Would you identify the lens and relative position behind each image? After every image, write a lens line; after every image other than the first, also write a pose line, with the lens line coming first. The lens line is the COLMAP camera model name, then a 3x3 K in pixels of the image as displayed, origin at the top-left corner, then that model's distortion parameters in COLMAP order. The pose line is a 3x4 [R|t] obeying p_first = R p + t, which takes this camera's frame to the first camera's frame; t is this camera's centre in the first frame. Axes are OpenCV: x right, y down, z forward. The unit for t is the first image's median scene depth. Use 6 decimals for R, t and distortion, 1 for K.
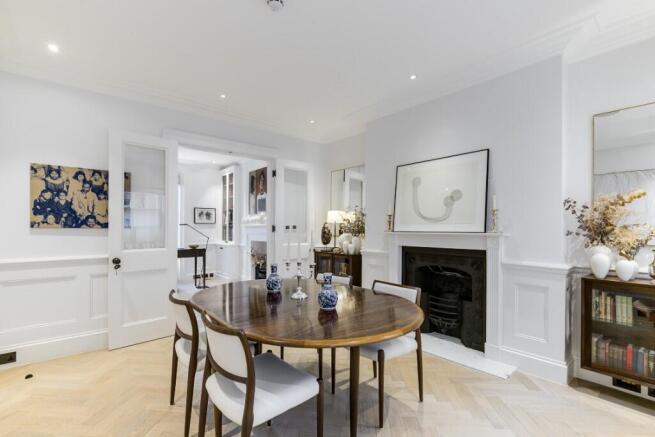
lens RADIAL K [[302.9, 0, 320.5], [0, 302.9, 228.7], [0, 0, 1]] dist [0.000901, 0.000312]
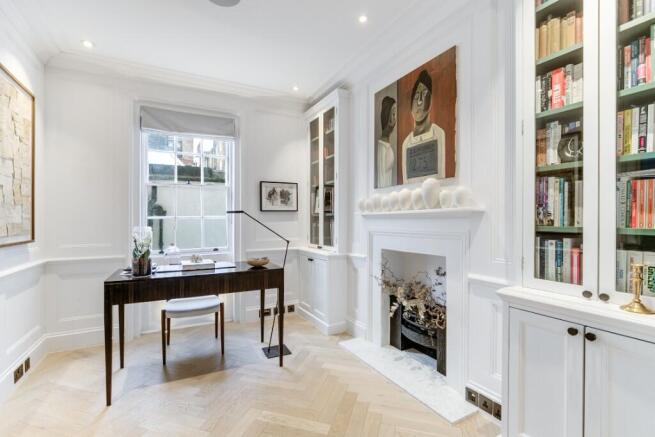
lens RADIAL K [[302.9, 0, 326.8], [0, 302.9, 224.0], [0, 0, 1]] dist [0.000901, 0.000312]
pose [[0.982166, -0.001289, -0.188012, -0.208786], [0.002723, 0.999969, 0.007368, 0.000335], [0.187997, -0.007749, 0.982139, 0.516711]]
